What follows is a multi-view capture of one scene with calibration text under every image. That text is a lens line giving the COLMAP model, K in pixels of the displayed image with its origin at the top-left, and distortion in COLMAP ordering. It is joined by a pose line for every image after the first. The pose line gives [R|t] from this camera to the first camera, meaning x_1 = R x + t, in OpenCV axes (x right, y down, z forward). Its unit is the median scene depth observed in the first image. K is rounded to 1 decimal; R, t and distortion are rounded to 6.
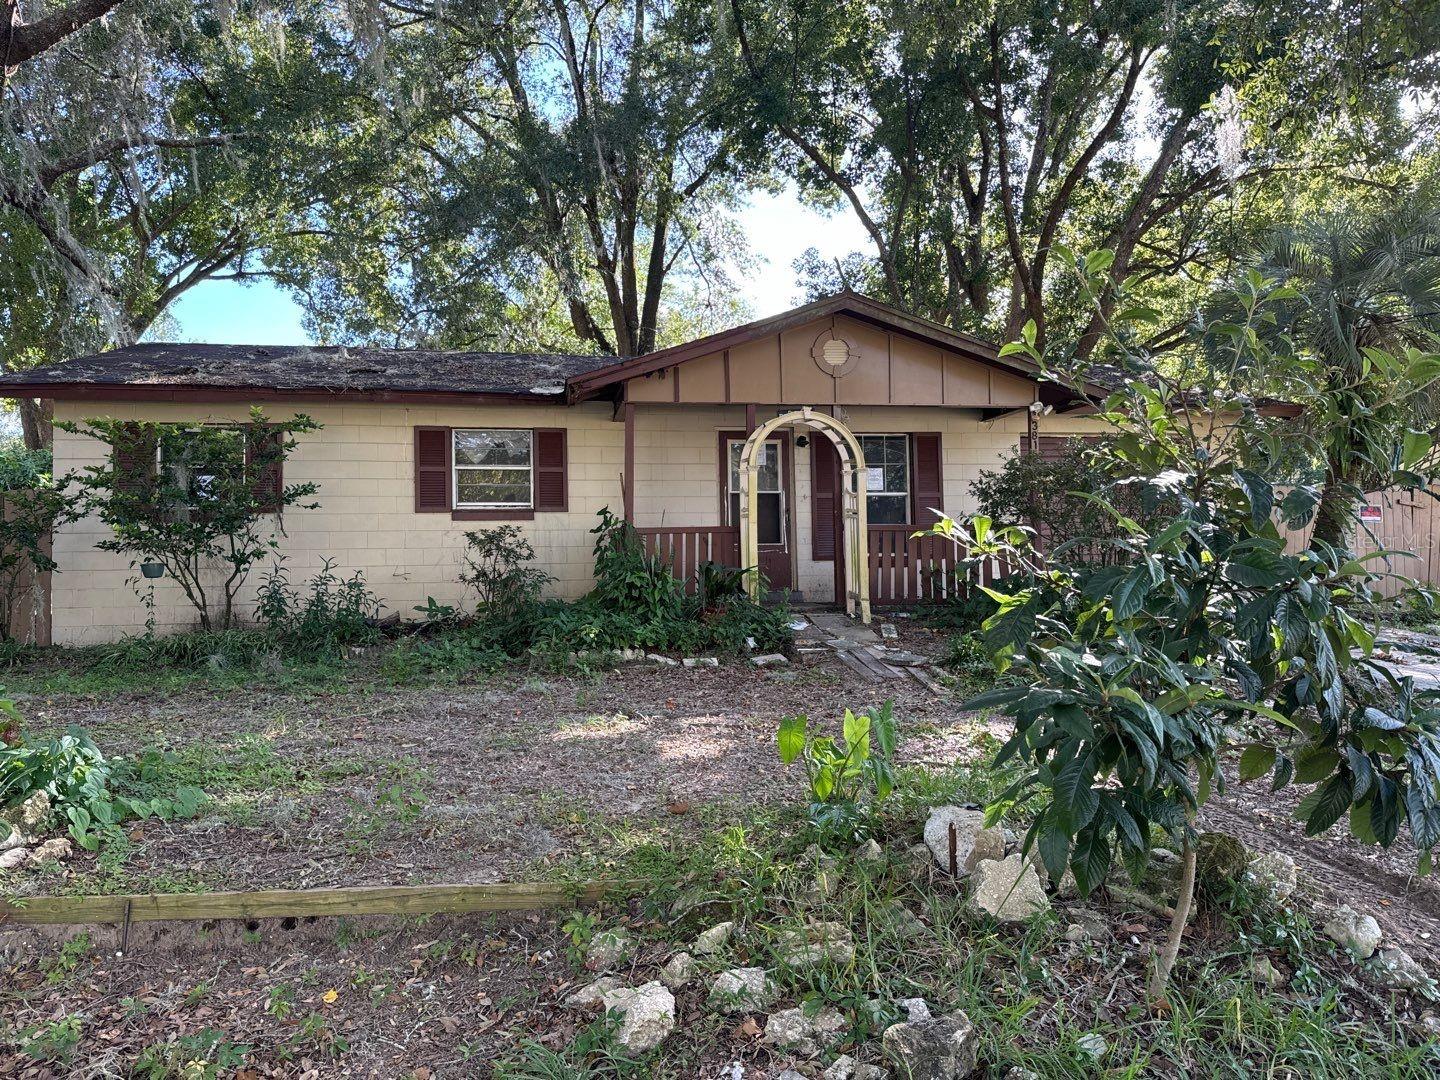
lens RADIAL K [[1011.1, 0, 714.1], [0, 1011.1, 547.7], [0, 0, 1]] dist [0.040401, -0.050866]
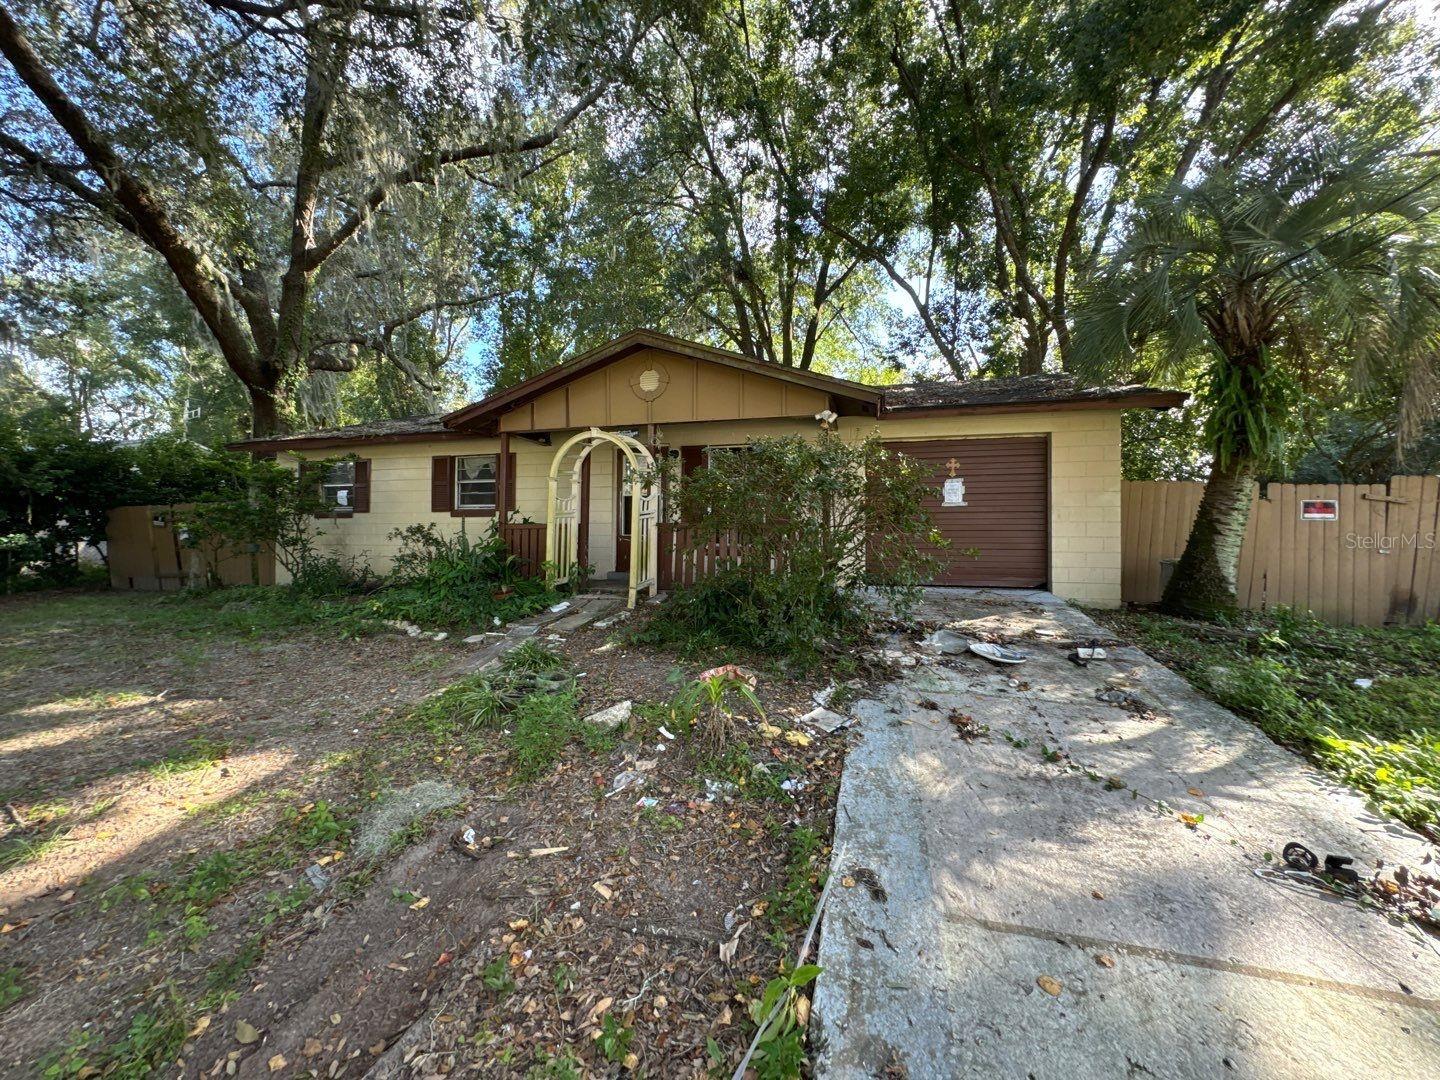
lens RADIAL K [[571.8, 0, 723.2], [0, 571.8, 536.3], [0, 0, 1]] dist [-0.002785, 0.000564]
pose [[0.896828, 0.021539, -0.441856, 0.486588], [-0.006369, 0.999339, 0.035788, -0.030825], [0.442334, -0.029281, 0.896372, 0.402157]]
